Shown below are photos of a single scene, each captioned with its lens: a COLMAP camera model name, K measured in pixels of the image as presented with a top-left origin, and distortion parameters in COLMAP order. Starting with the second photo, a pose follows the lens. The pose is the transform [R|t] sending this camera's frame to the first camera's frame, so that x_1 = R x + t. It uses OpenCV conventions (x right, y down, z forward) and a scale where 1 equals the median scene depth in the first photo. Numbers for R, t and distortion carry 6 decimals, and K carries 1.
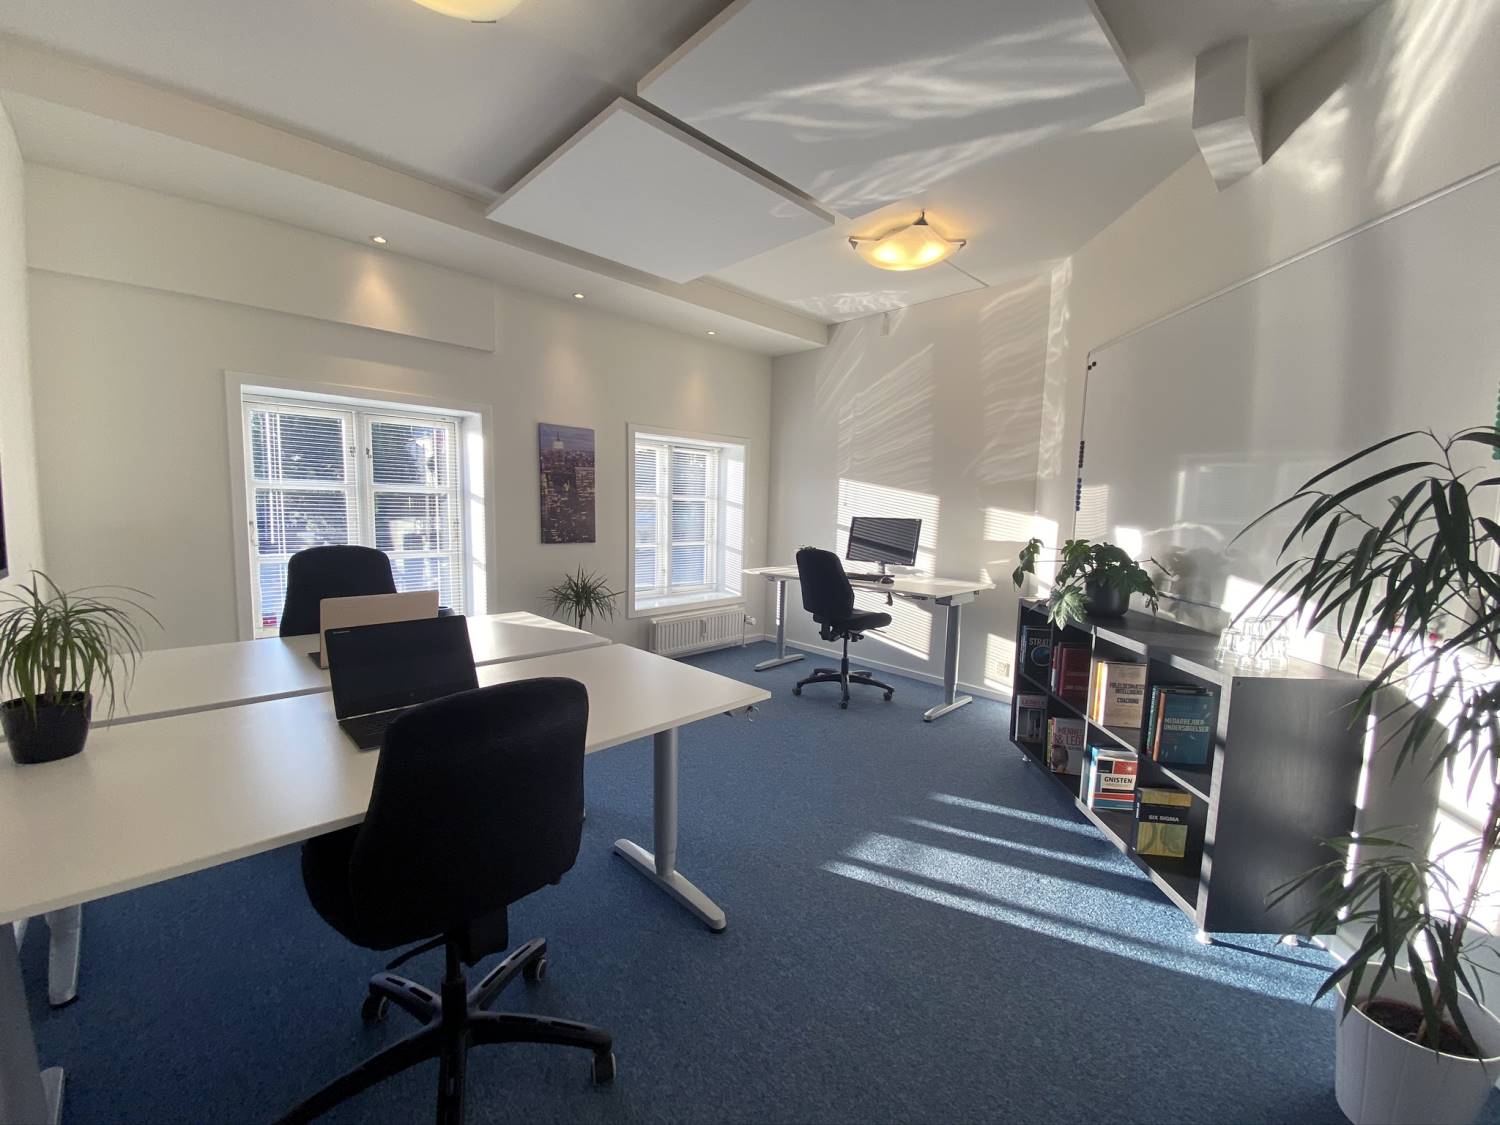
lens RADIAL K [[616.0, 0, 748.4], [0, 616.0, 567.5], [0, 0, 1]] dist [0.050547, -0.028537]
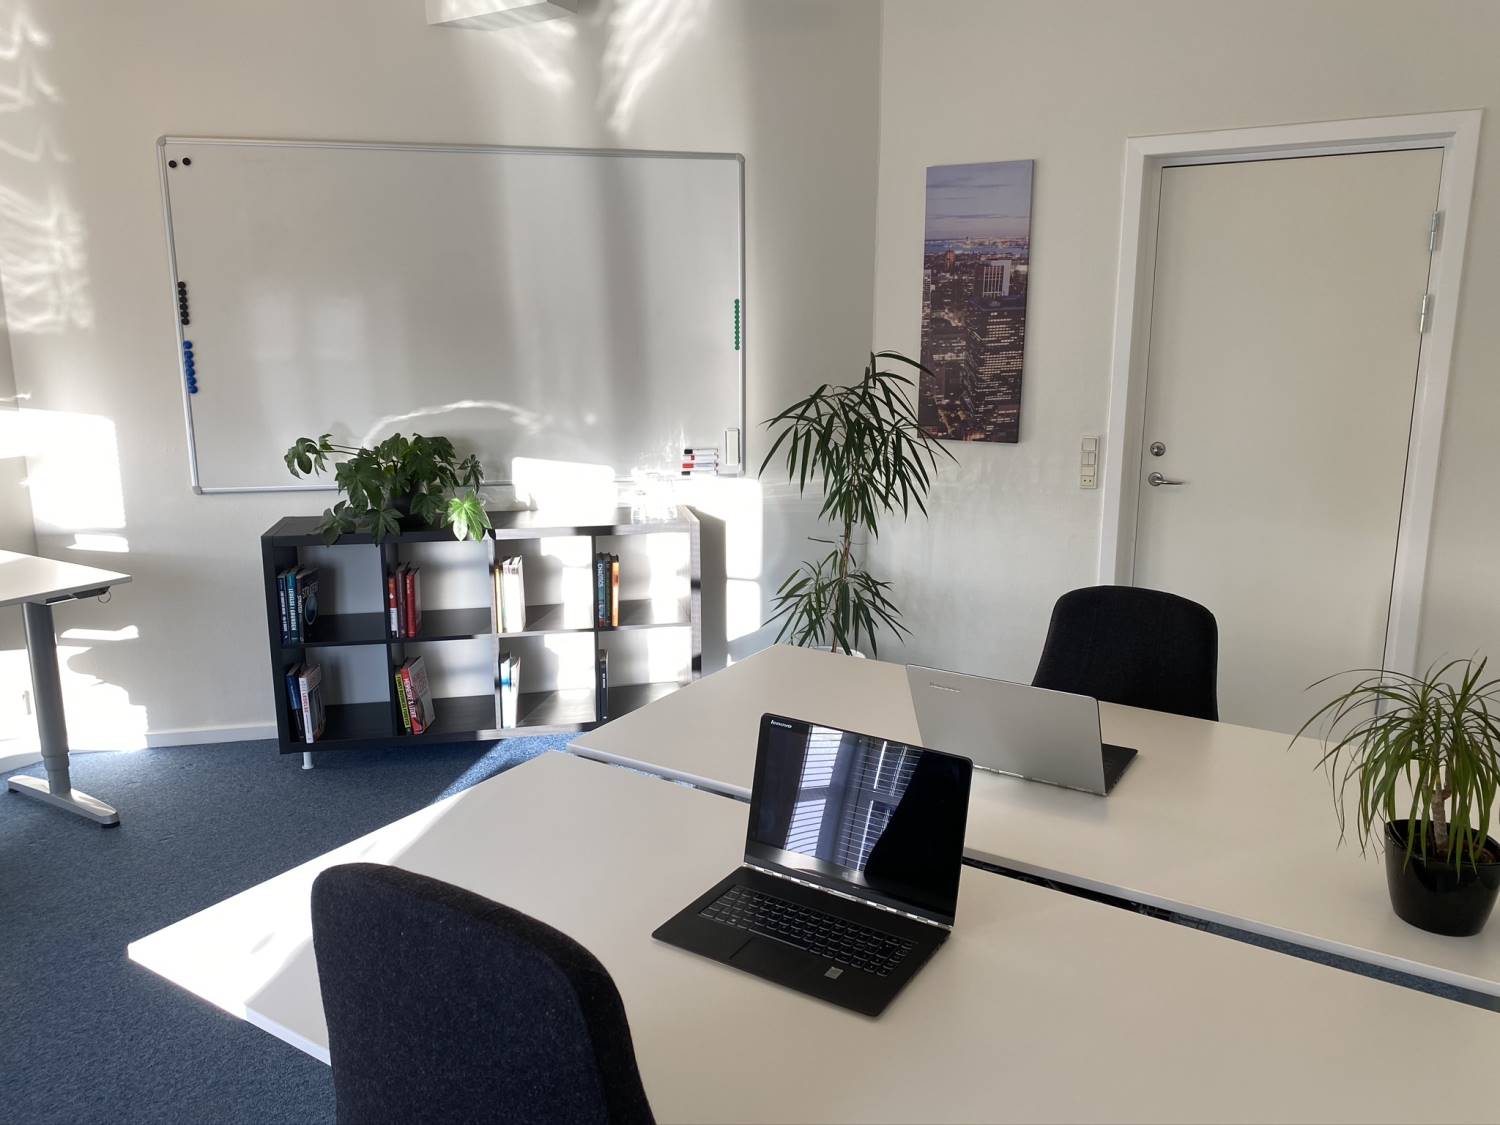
lens RADIAL K [[1114.7, 0, 741.3], [0, 1114.7, 560.7], [0, 0, 1]] dist [0.093277, -0.130967]
pose [[-0.234861, -0.220737, 0.946634, -0.590102], [0.097308, 0.963643, 0.248845, -0.128437], [-0.967146, 0.150559, -0.204842, 0.583214]]
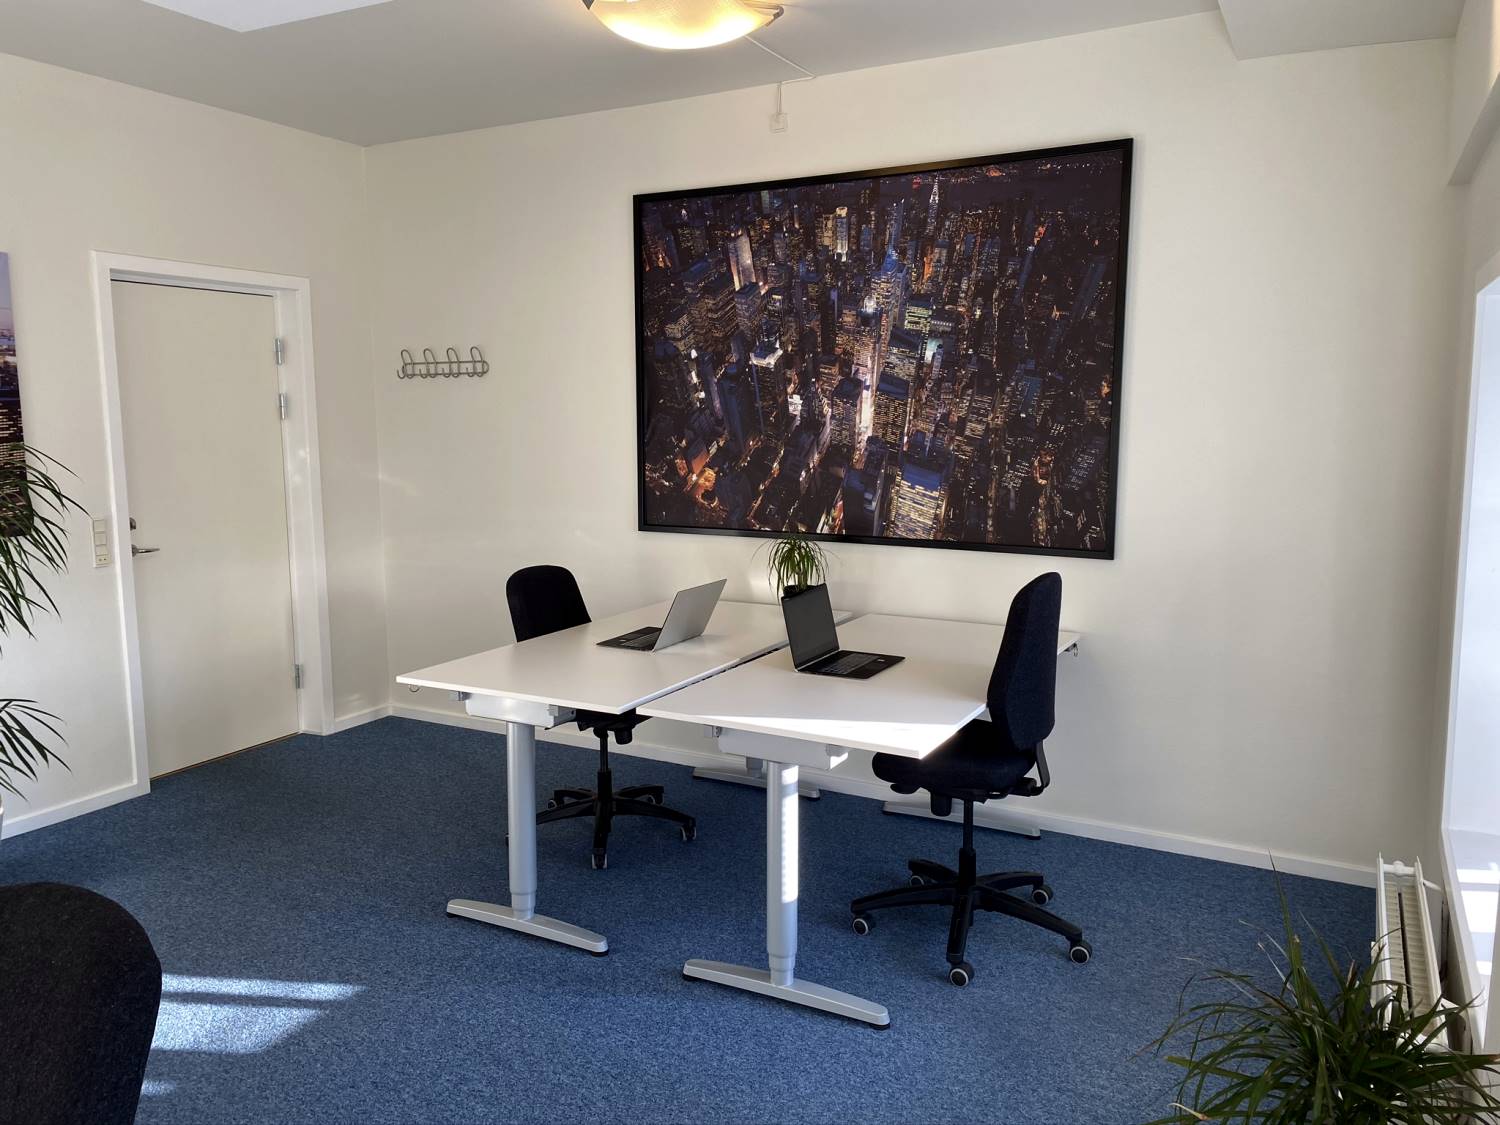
lens RADIAL K [[1114.7, 0, 741.3], [0, 1114.7, 560.7], [0, 0, 1]] dist [0.093277, -0.130967]
pose [[-0.954279, 0.019517, -0.298278, 0.019610], [-0.049789, 0.973548, 0.222991, -0.184966], [0.294740, 0.227647, -0.928065, 1.220170]]
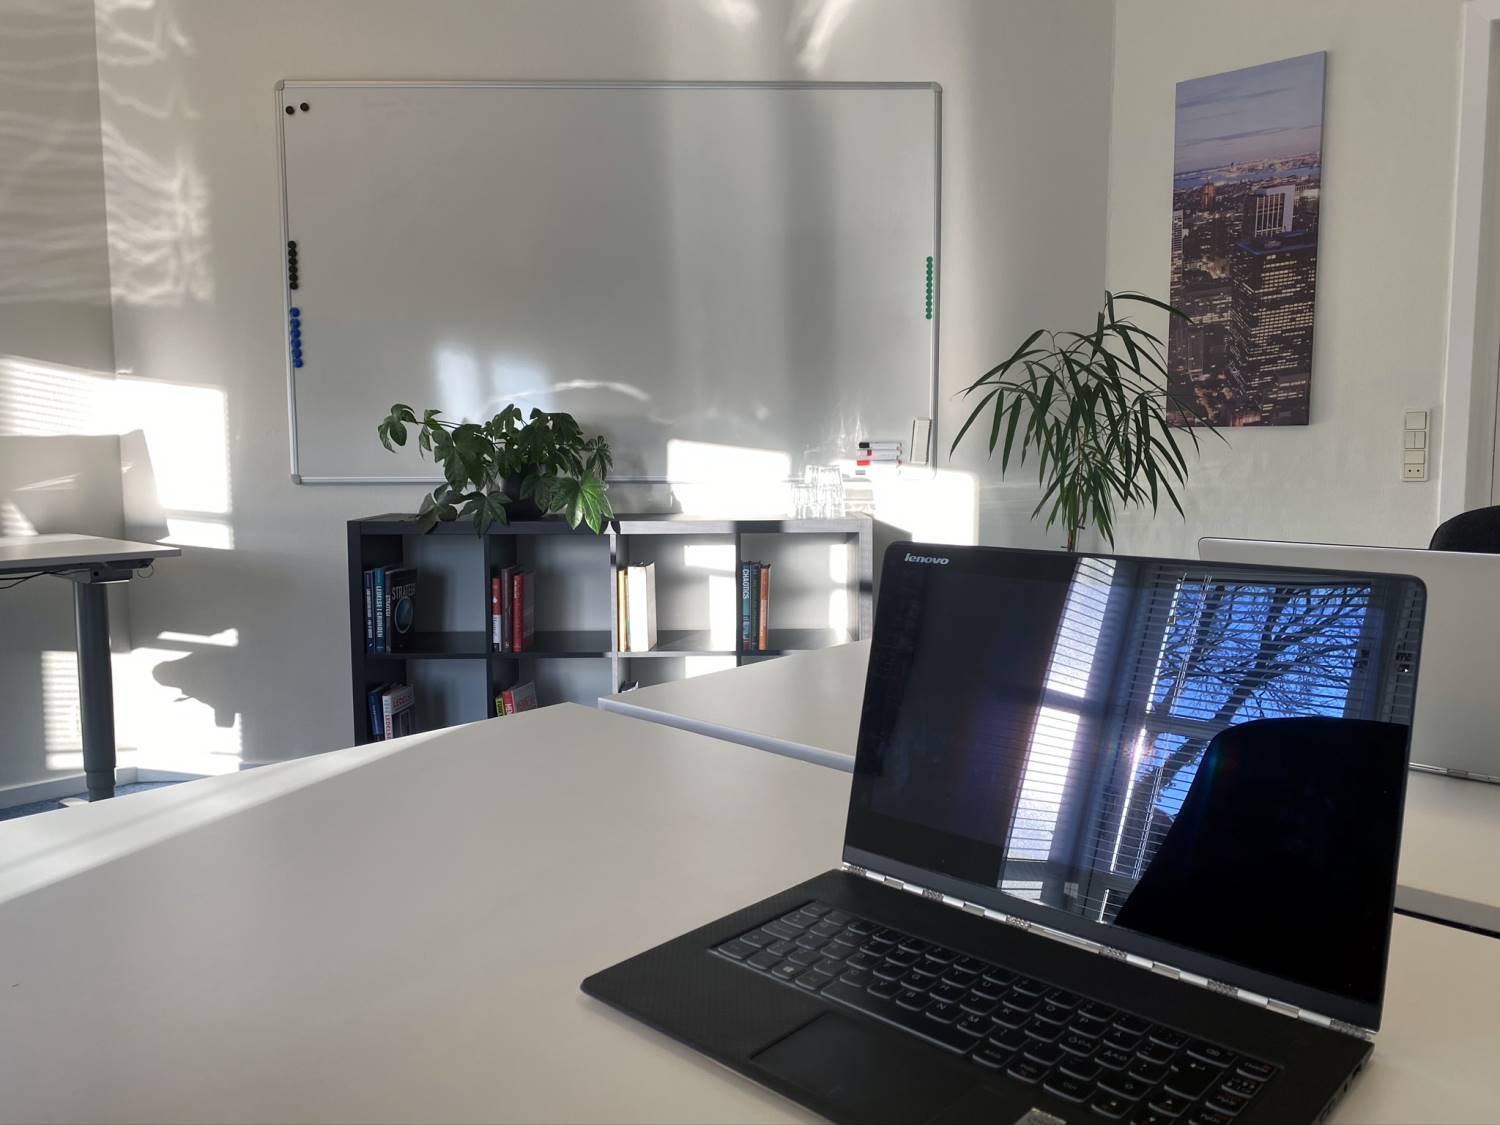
lens RADIAL K [[1140.7, 0, 743.9], [0, 1140.7, 551.1], [0, 0, 1]] dist [0.030800, -0.026060]
pose [[-0.053913, -0.115181, 0.991880, -0.425529], [0.108025, 0.986823, 0.120465, -0.007689], [-0.992685, 0.113643, -0.040761, 0.537435]]
